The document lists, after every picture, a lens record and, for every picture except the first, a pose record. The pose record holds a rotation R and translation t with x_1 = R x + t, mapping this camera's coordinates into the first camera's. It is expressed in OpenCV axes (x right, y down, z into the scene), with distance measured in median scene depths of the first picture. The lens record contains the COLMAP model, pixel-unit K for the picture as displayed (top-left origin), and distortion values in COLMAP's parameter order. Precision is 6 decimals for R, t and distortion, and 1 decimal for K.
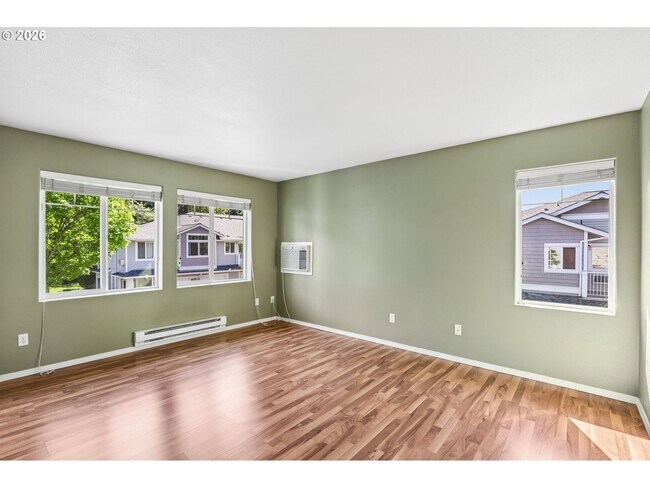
lens RADIAL K [[300.7, 0, 322.0], [0, 300.7, 246.4], [0, 0, 1]] dist [-0.033525, 0.005756]
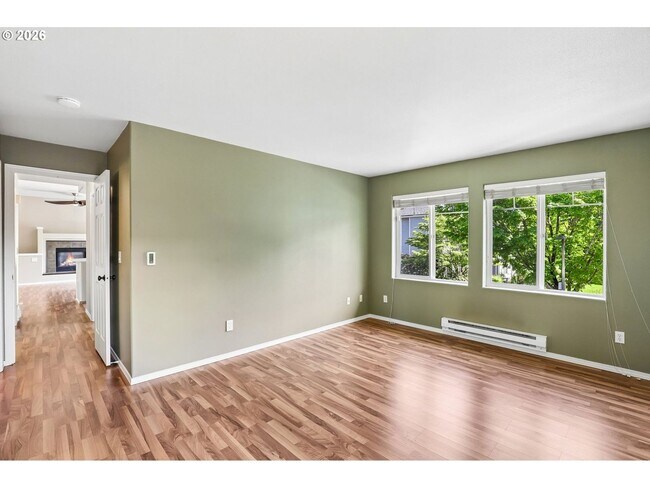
lens RADIAL K [[300.7, 0, 325.9], [0, 300.7, 240.0], [0, 0, 1]] dist [-0.033525, 0.005756]
pose [[-0.077427, -0.007262, -0.996972, 0.579017], [-0.008495, 0.999942, -0.006623, -0.004765], [0.996962, 0.007957, -0.077484, 0.623673]]
